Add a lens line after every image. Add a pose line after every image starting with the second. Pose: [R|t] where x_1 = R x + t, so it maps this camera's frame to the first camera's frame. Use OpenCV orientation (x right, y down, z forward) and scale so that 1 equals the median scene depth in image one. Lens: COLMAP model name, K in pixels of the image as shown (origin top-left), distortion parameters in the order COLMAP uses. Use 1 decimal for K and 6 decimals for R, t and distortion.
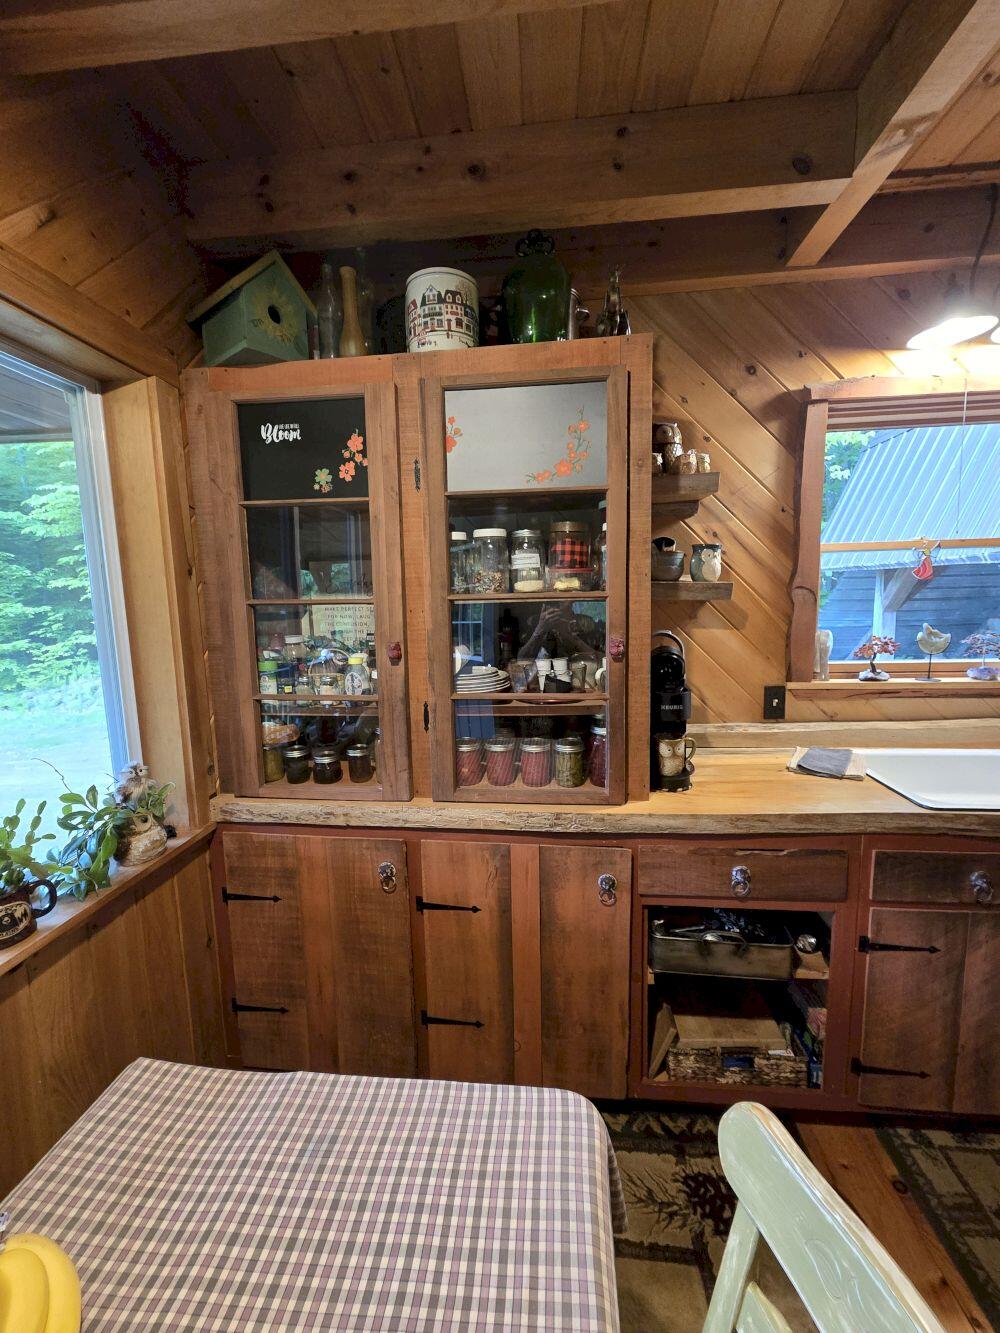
lens RADIAL K [[551.3, 0, 493.8], [0, 551.3, 667.7], [0, 0, 1]] dist [0.000739, 0.000654]
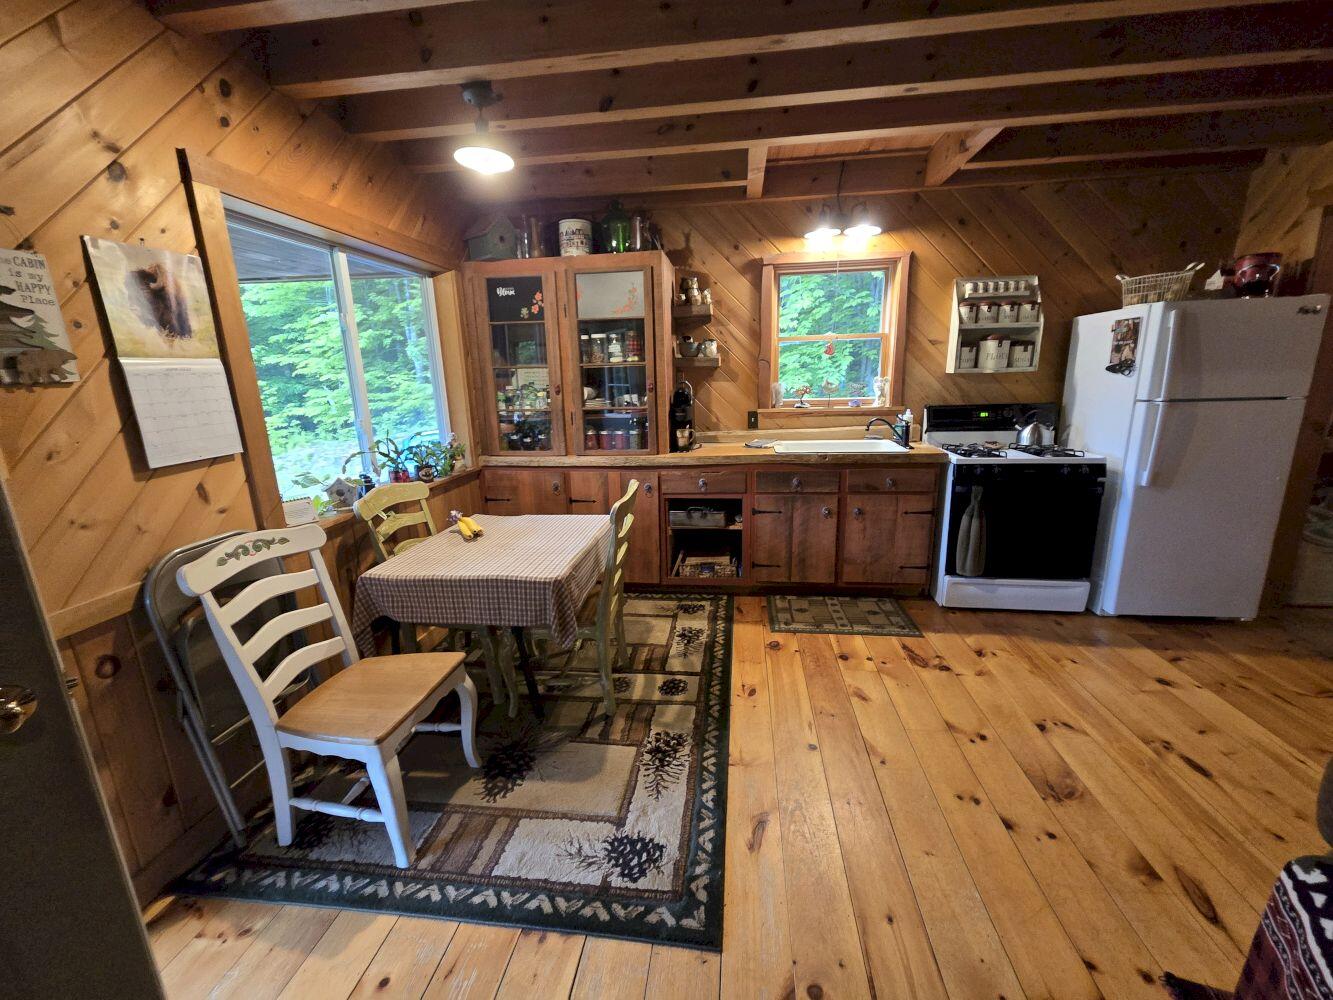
lens RADIAL K [[551.3, 0, 663.0], [0, 551.3, 503.5], [0, 0, 1]] dist [0.000739, 0.000654]
pose [[0.999622, 0.002659, -0.027380, 0.319233], [0.000246, 0.994412, 0.105566, 0.199449], [0.027508, -0.105533, 0.994035, -1.302671]]
